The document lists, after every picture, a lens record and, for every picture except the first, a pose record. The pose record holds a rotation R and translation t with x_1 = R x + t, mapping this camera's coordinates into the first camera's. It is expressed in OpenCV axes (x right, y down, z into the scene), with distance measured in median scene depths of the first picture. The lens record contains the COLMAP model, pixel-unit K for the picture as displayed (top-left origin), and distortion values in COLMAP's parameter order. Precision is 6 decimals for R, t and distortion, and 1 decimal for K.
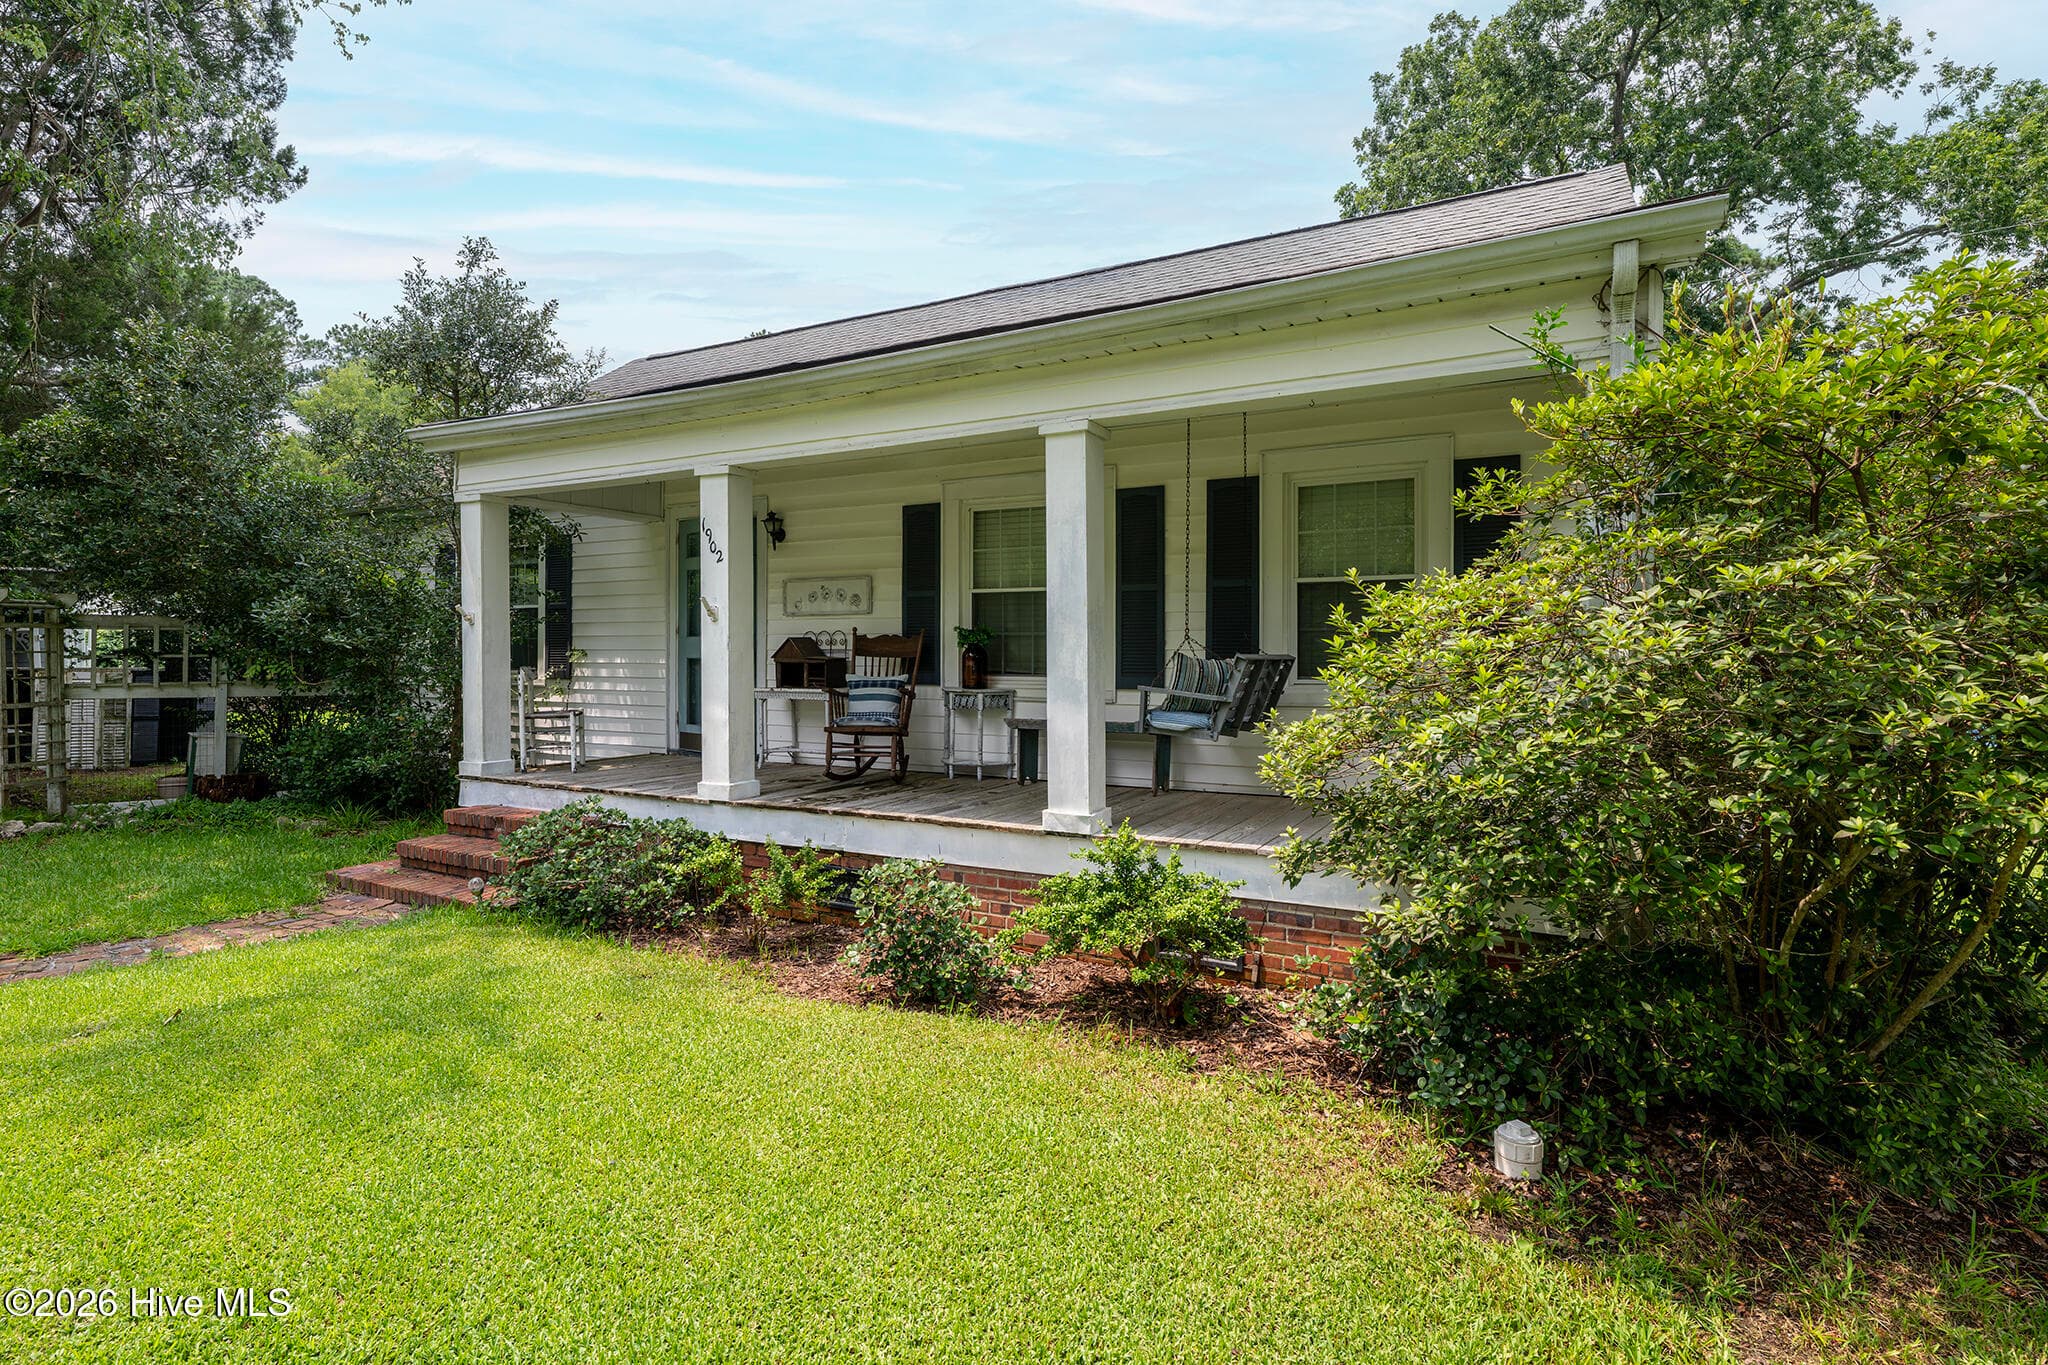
lens RADIAL K [[996.0, 0, 1020.2], [0, 996.0, 667.0], [0, 0, 1]] dist [-0.002085, -0.000103]
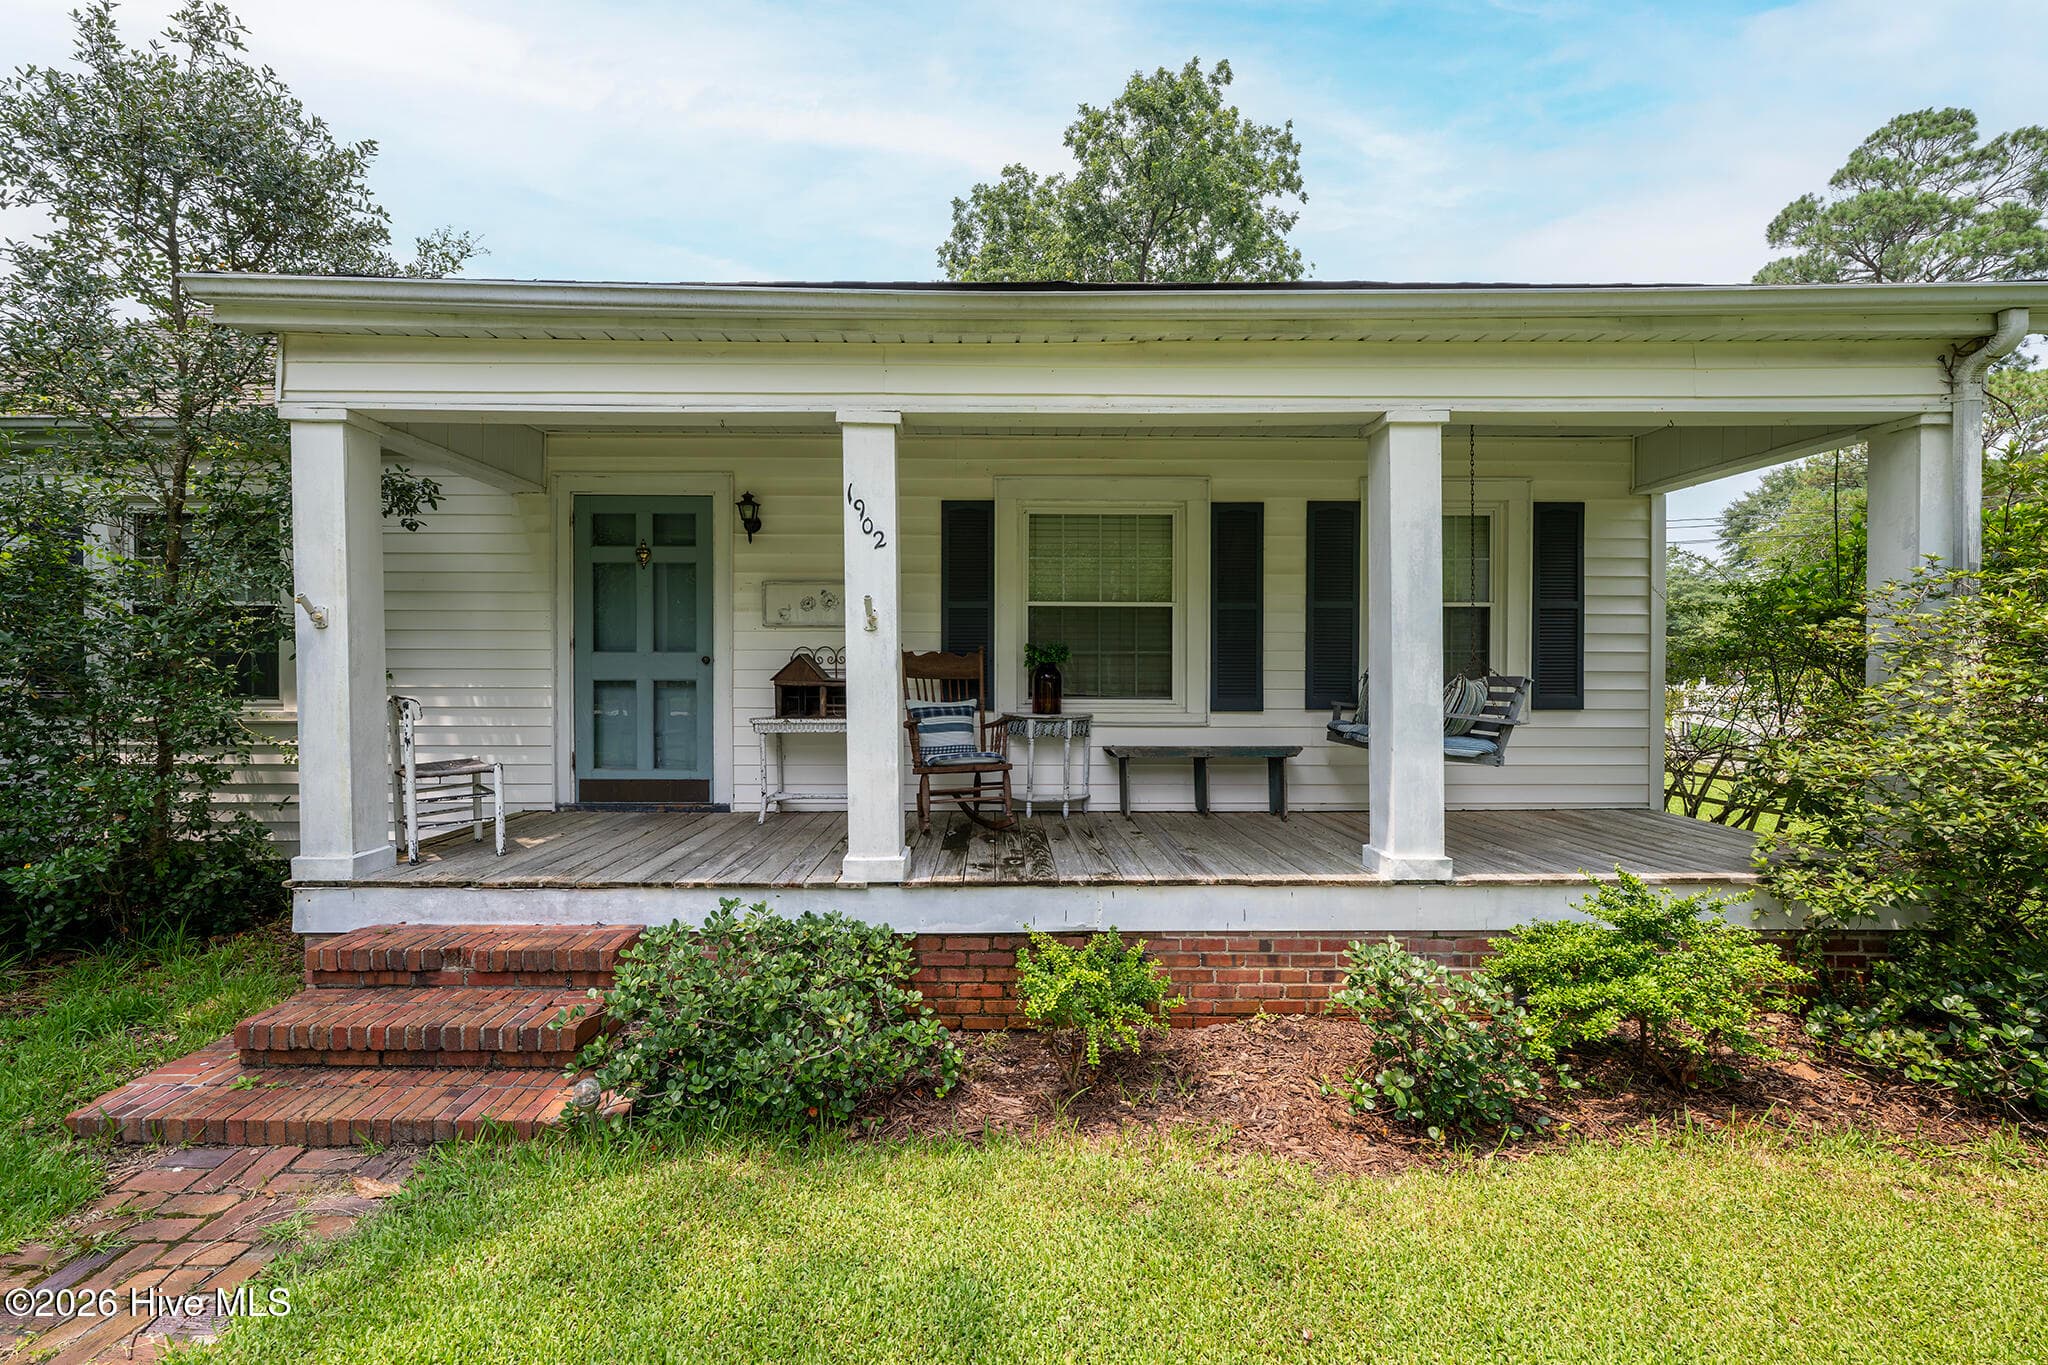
lens RADIAL K [[825.7, 0, 999.5], [0, 825.7, 690.2], [0, 0, 1]] dist [-0.003319, 0.000764]
pose [[0.880033, -0.011410, 0.474776, -0.421387], [0.006084, 0.999900, 0.012753, -0.008629], [-0.474874, -0.008334, 0.880014, 0.363456]]
